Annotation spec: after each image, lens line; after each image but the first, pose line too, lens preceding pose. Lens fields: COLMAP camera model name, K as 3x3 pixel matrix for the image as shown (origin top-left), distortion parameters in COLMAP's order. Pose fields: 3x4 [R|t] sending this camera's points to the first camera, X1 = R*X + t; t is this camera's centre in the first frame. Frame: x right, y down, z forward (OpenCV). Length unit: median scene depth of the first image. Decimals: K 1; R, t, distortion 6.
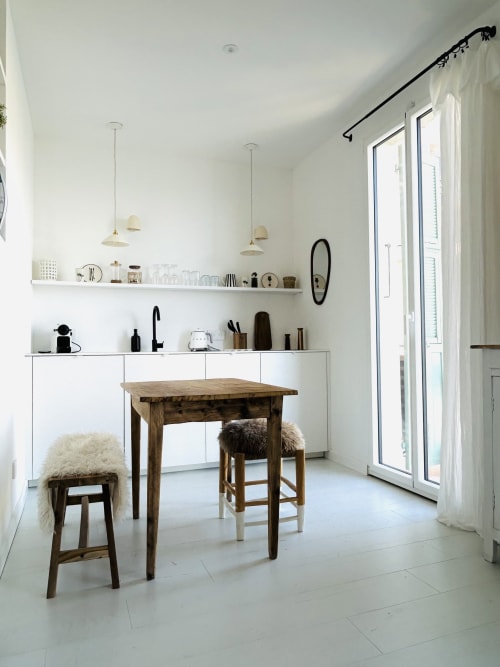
lens RADIAL K [[477.3, 0, 250.0], [0, 477.3, 333.5], [0, 0, 1]] dist [0.002142, -0.001587]
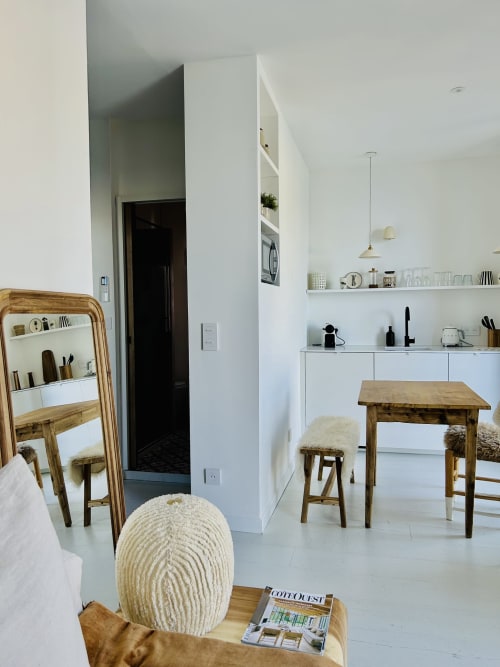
lens RADIAL K [[508.1, 0, 250.0], [0, 508.1, 333.5], [0, 0, 1]] dist [0.030901, -0.011848]
pose [[0.827764, 0.028145, -0.560371, 0.269631], [0.018445, 0.996836, 0.077314, -0.148910], [0.560774, -0.074334, 0.824626, -0.325795]]
